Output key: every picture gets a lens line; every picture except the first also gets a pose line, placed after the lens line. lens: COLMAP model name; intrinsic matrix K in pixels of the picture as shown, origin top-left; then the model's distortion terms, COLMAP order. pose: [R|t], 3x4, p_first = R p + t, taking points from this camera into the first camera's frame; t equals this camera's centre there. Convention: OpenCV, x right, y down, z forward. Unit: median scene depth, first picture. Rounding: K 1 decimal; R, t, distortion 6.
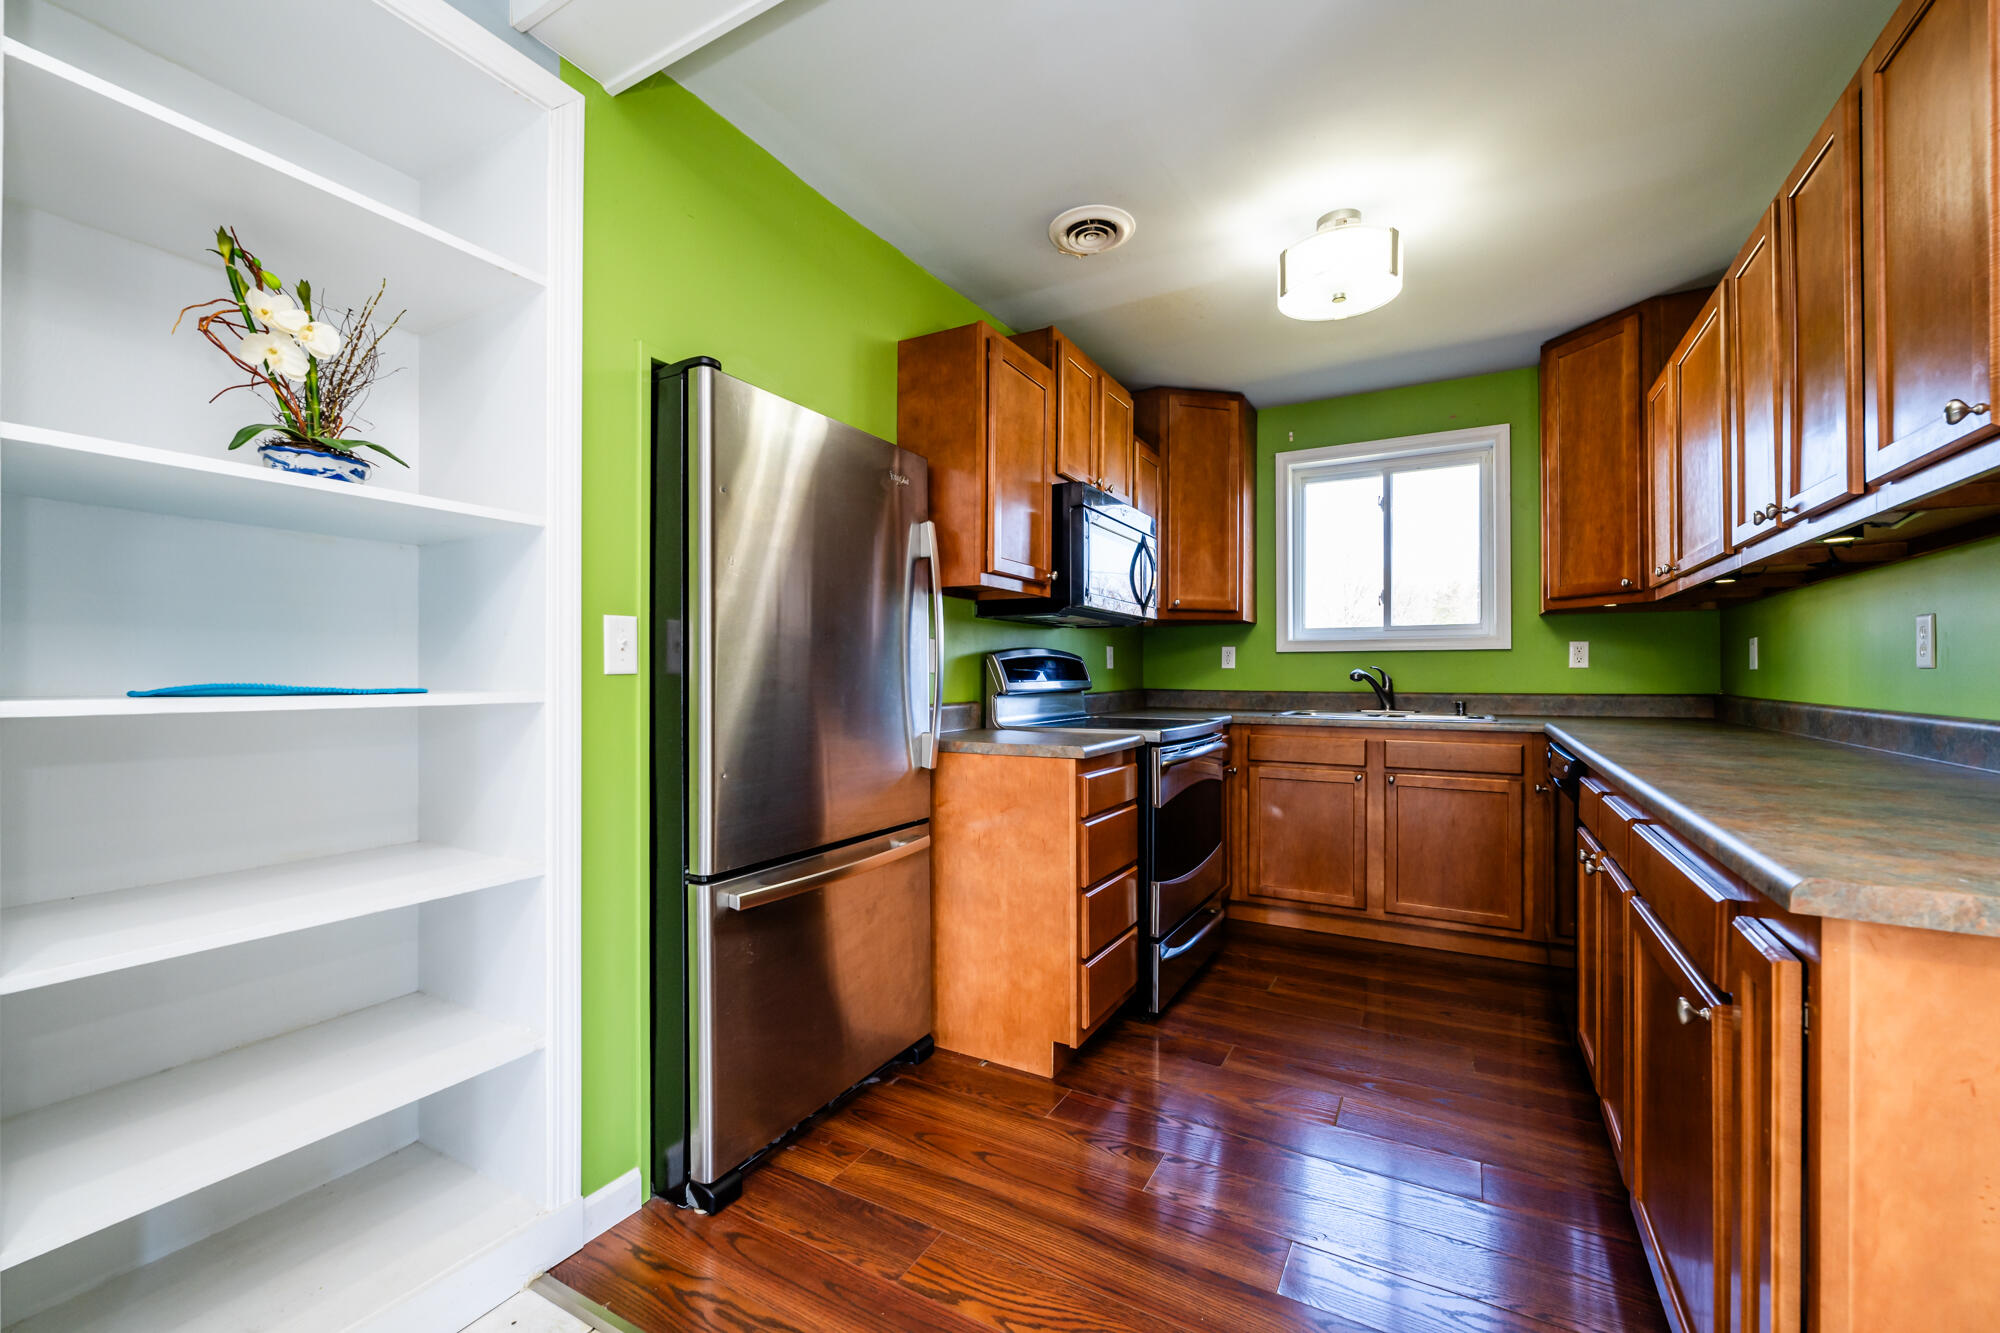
lens RADIAL K [[806.3, 0, 1016.4], [0, 806.3, 672.3], [0, 0, 1]] dist [-0.003415, 0.000114]
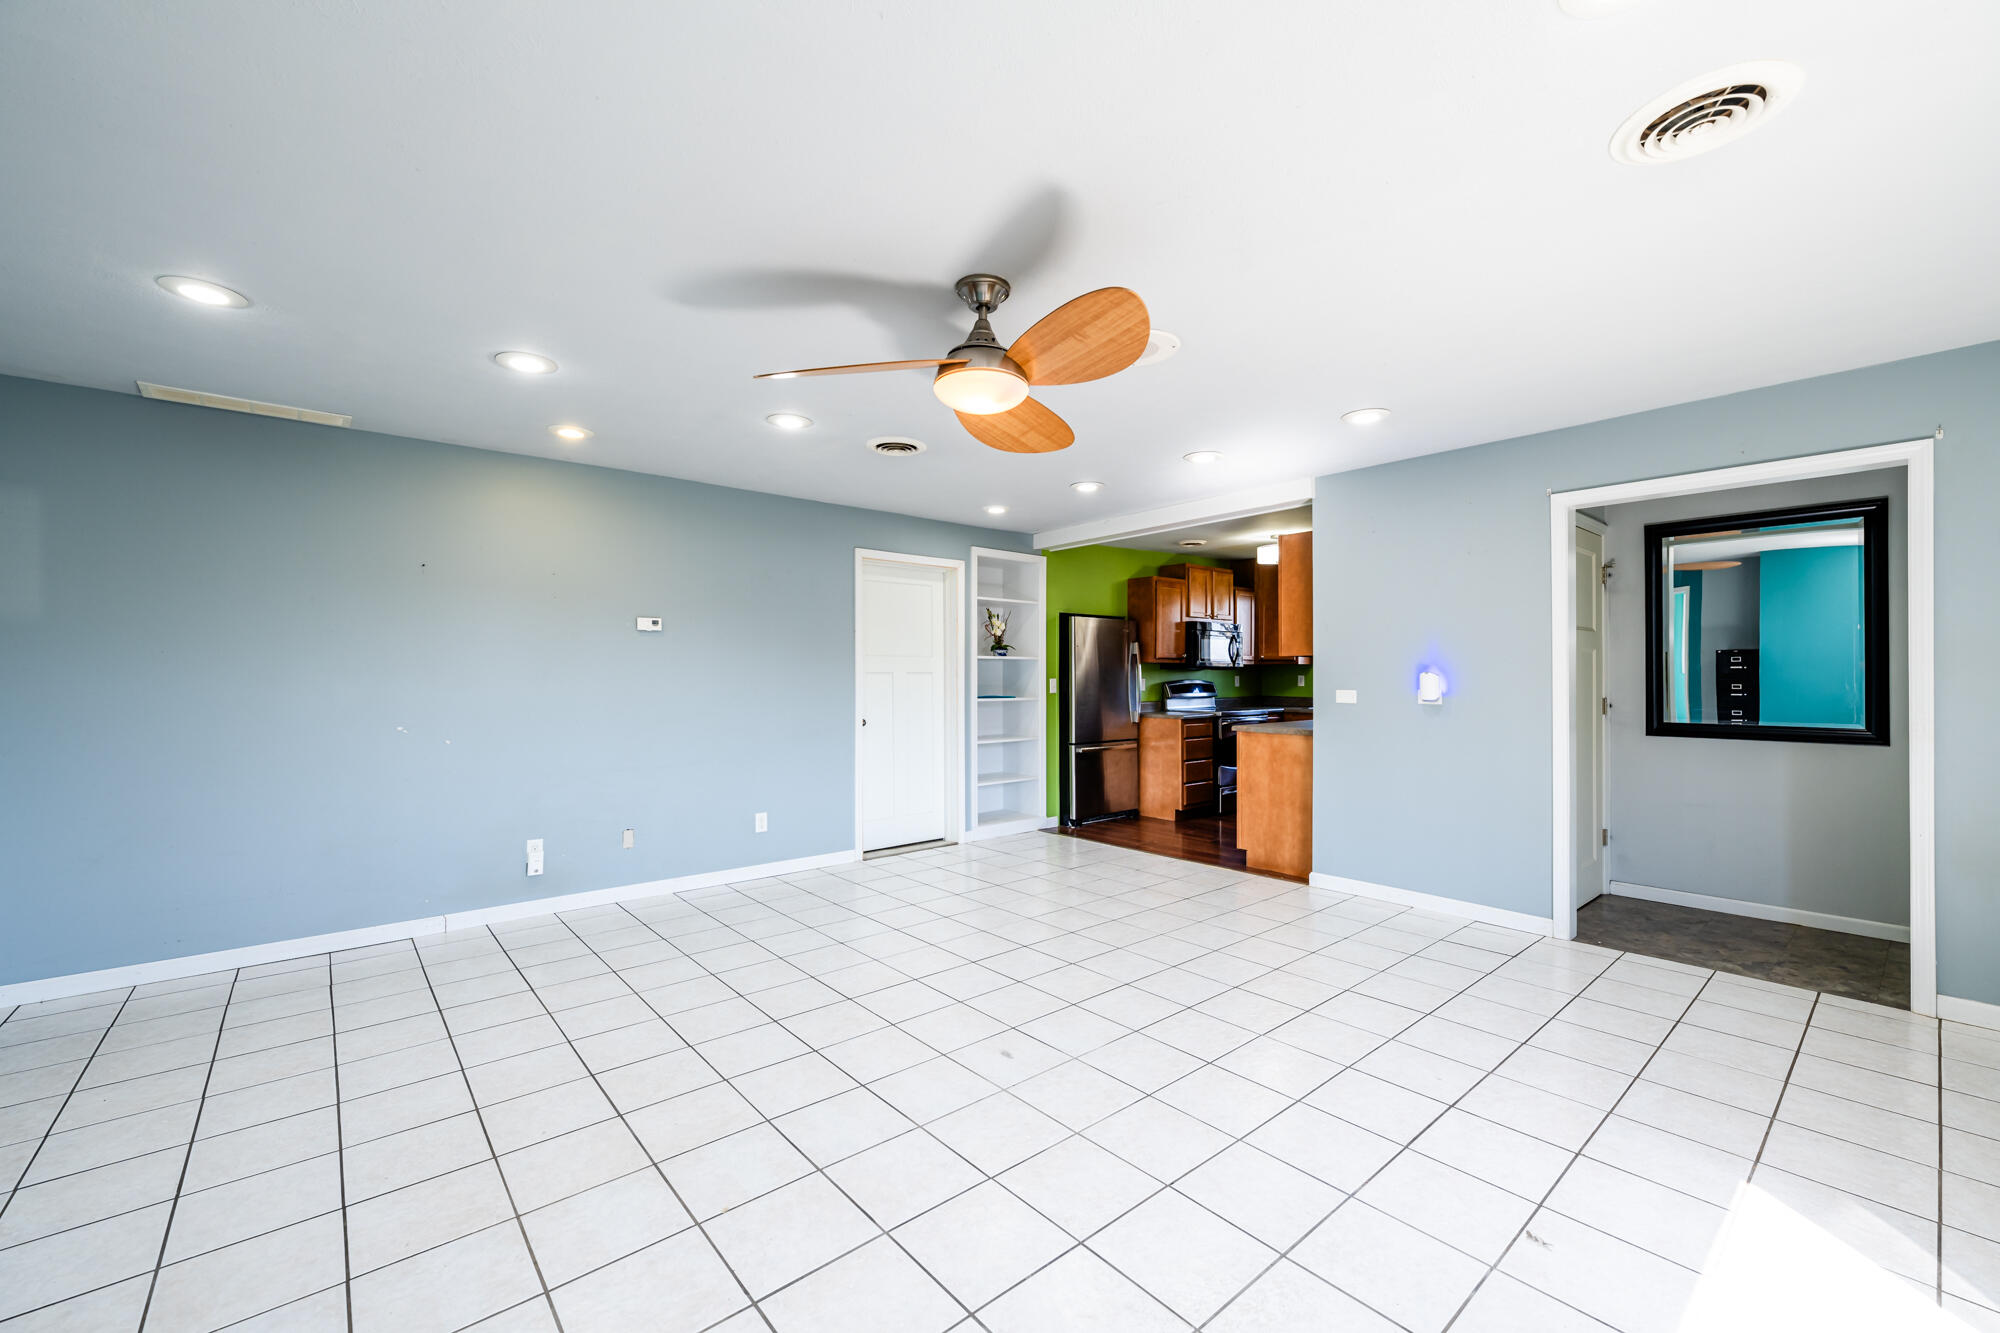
lens RADIAL K [[806.3, 0, 1014.9], [0, 806.3, 671.0], [0, 0, 1]] dist [-0.003415, 0.000114]
pose [[0.937208, -0.003974, -0.348749, 0.535547], [0.003310, 0.999991, -0.002500, -0.072345], [0.348755, 0.001189, 0.937213, -2.070082]]
